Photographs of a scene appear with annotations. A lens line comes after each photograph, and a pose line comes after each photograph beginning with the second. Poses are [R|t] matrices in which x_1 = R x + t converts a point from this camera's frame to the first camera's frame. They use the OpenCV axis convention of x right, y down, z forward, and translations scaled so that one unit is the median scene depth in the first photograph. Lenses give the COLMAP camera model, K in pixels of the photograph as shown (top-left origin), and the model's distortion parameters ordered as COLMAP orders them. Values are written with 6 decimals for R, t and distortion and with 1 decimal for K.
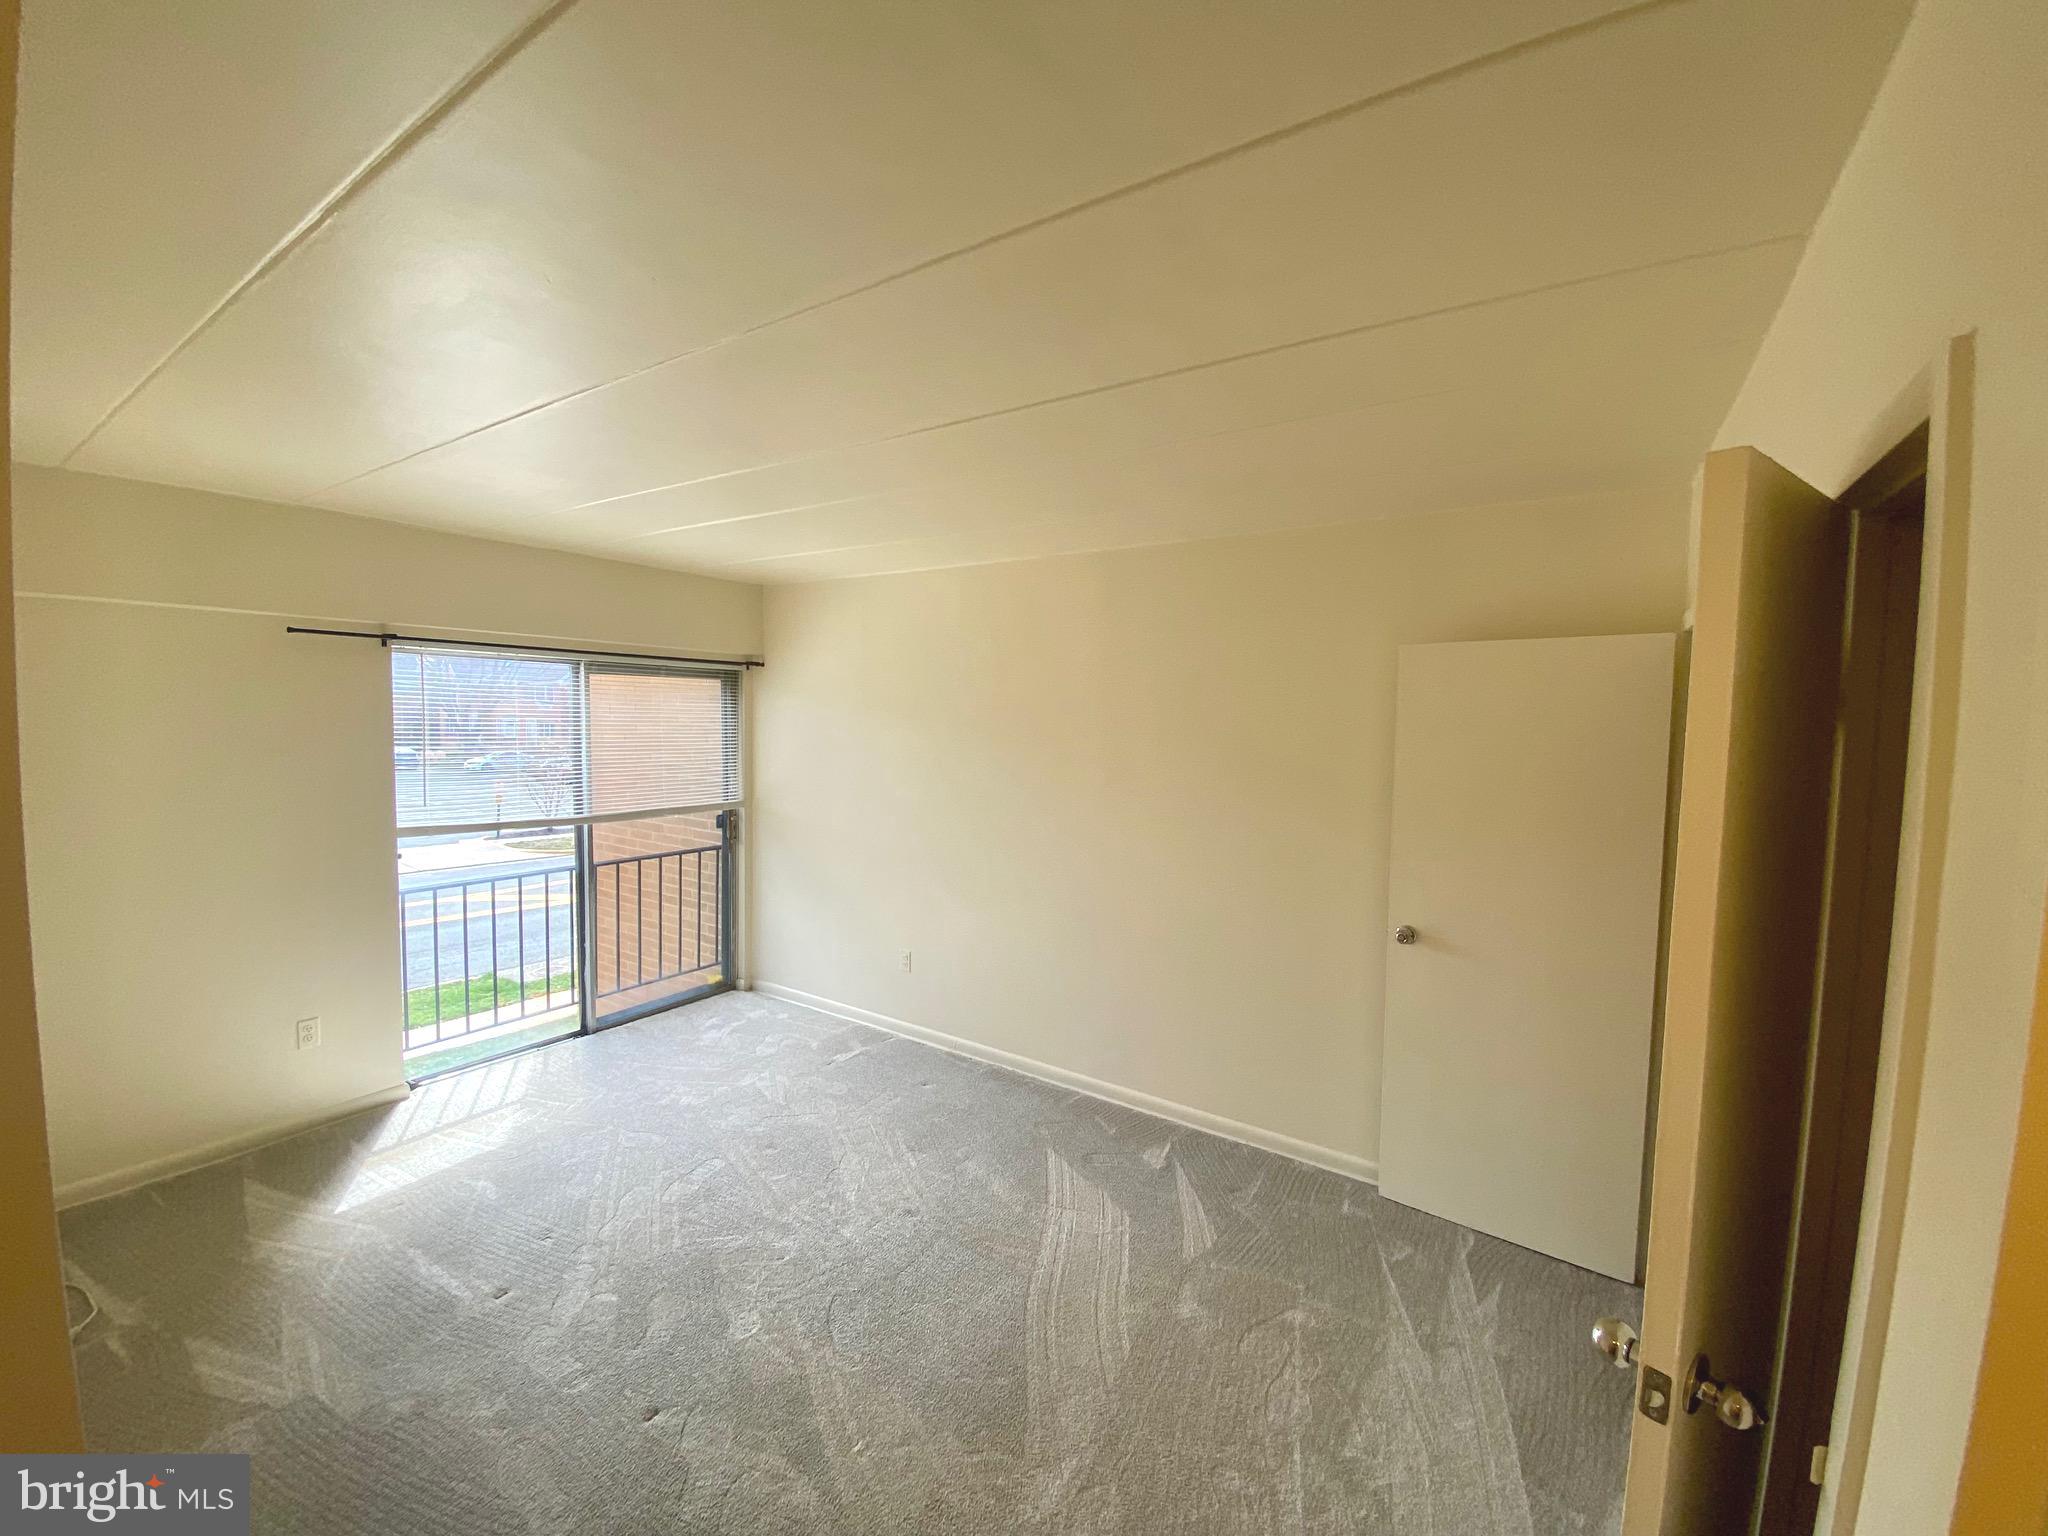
lens RADIAL K [[820.3, 0, 1024.0], [0, 820.3, 768.0], [0, 0, 1]] dist [0.001818, -0.011585]
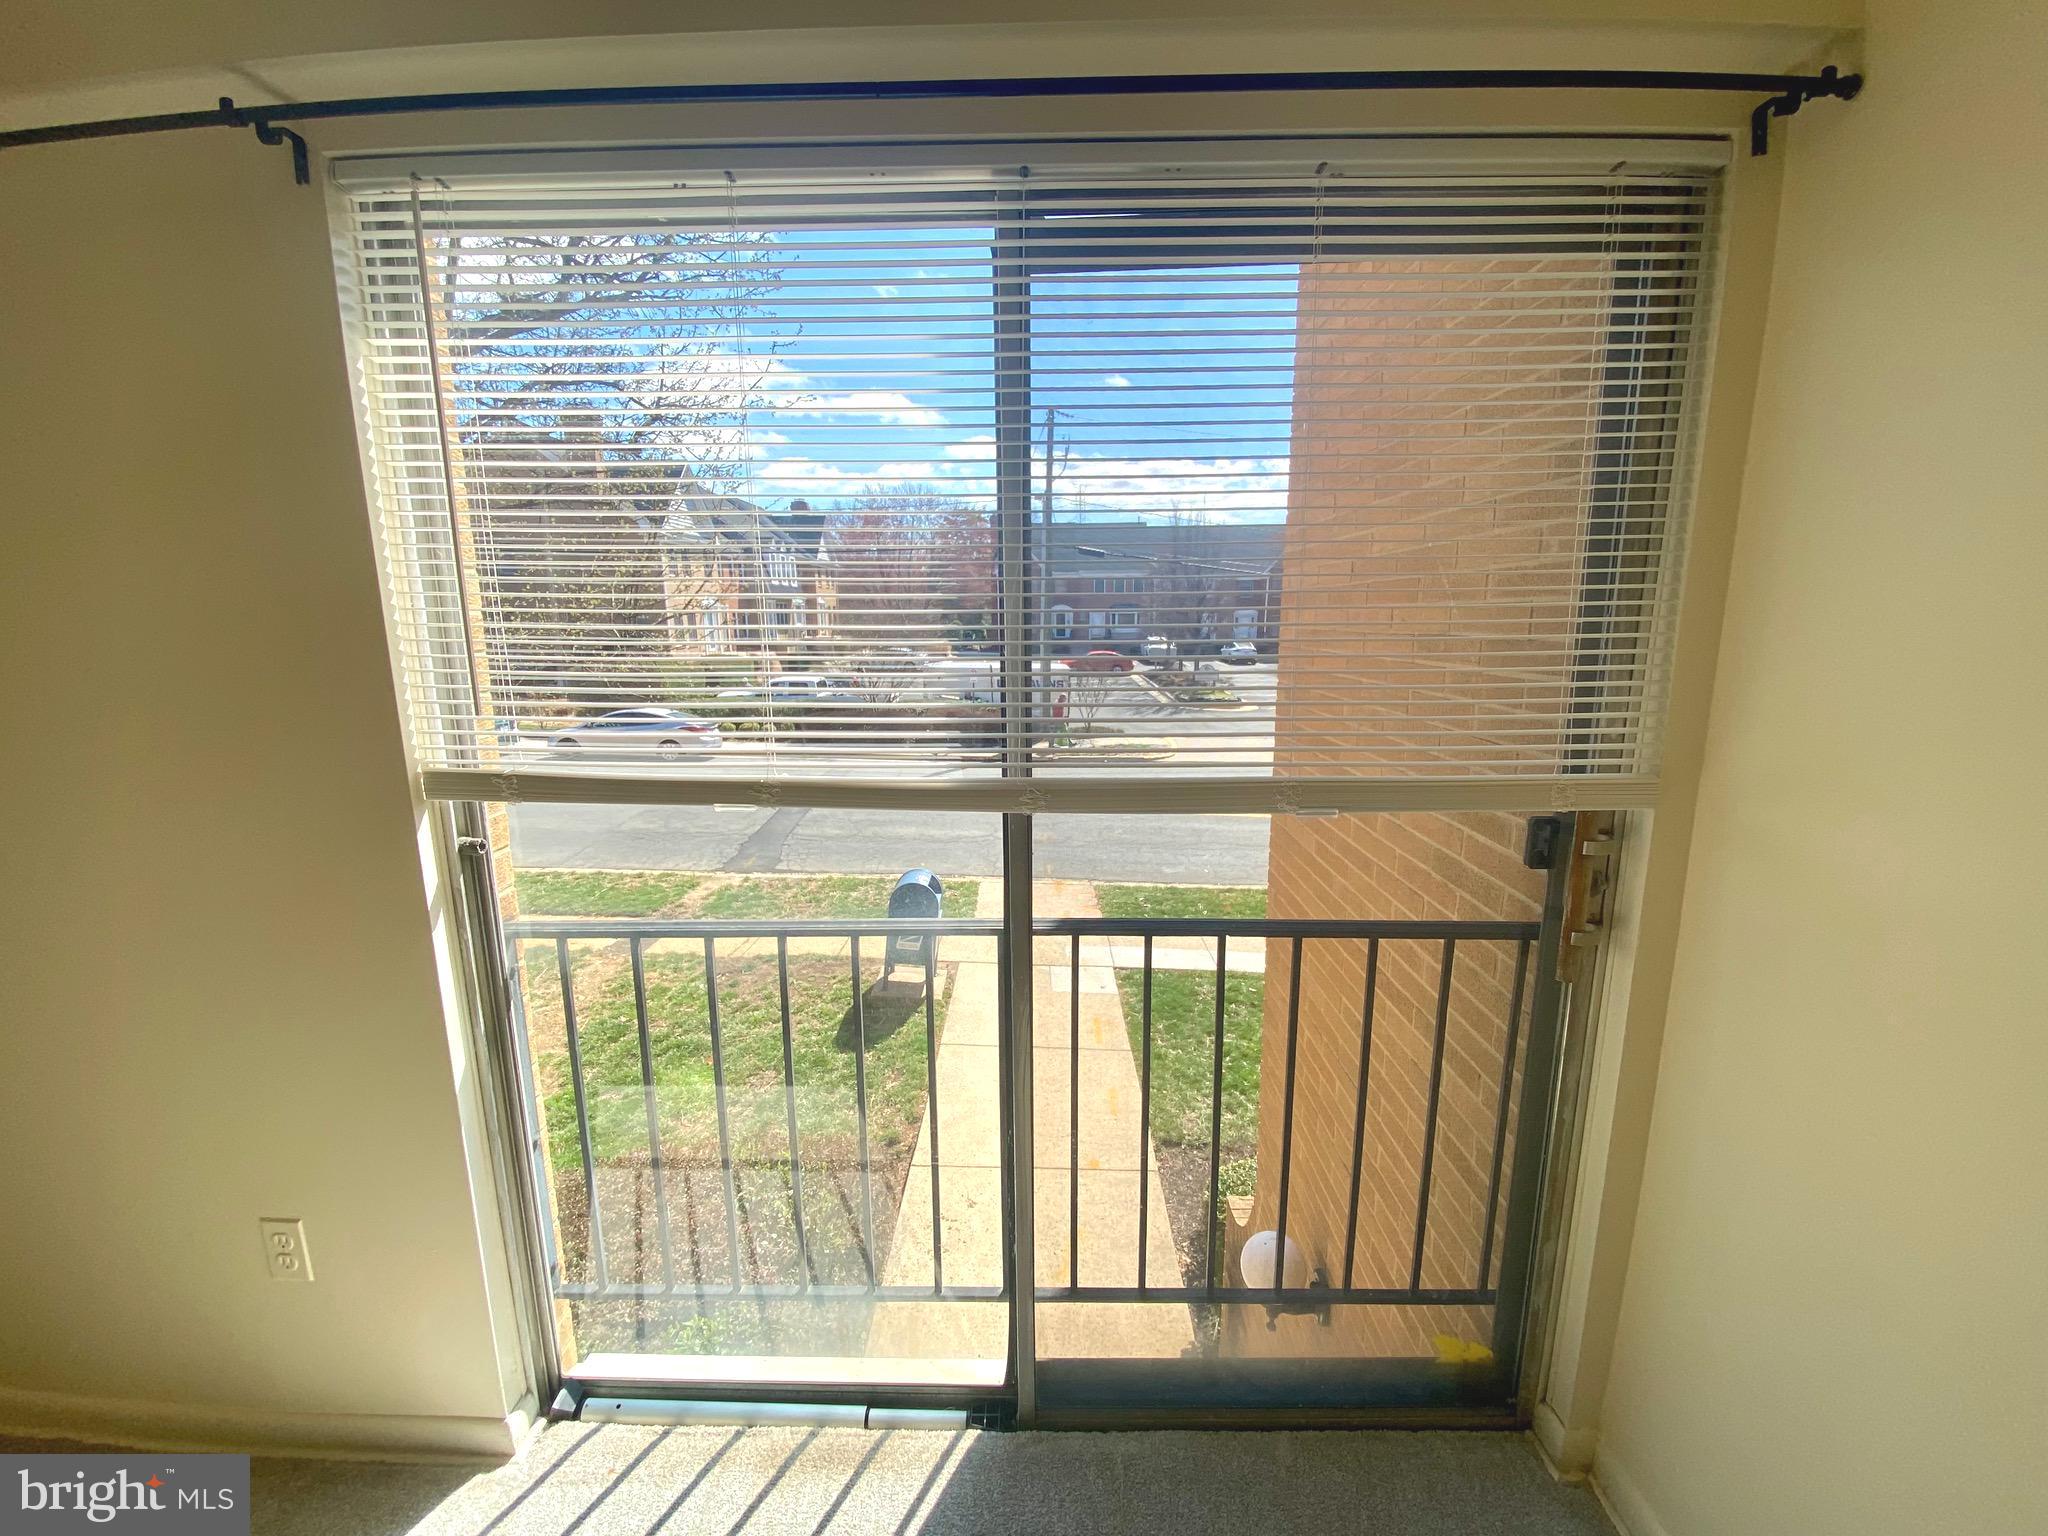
lens RADIAL K [[797.4, 0, 1024.7], [0, 797.4, 760.5], [0, 0, 1]] dist [-0.000413, -0.004928]
pose [[0.543583, 0.124832, -0.830021, -0.112654], [-0.036973, 0.991480, 0.124900, 0.006237], [0.838541, -0.037205, 0.543567, 0.323695]]
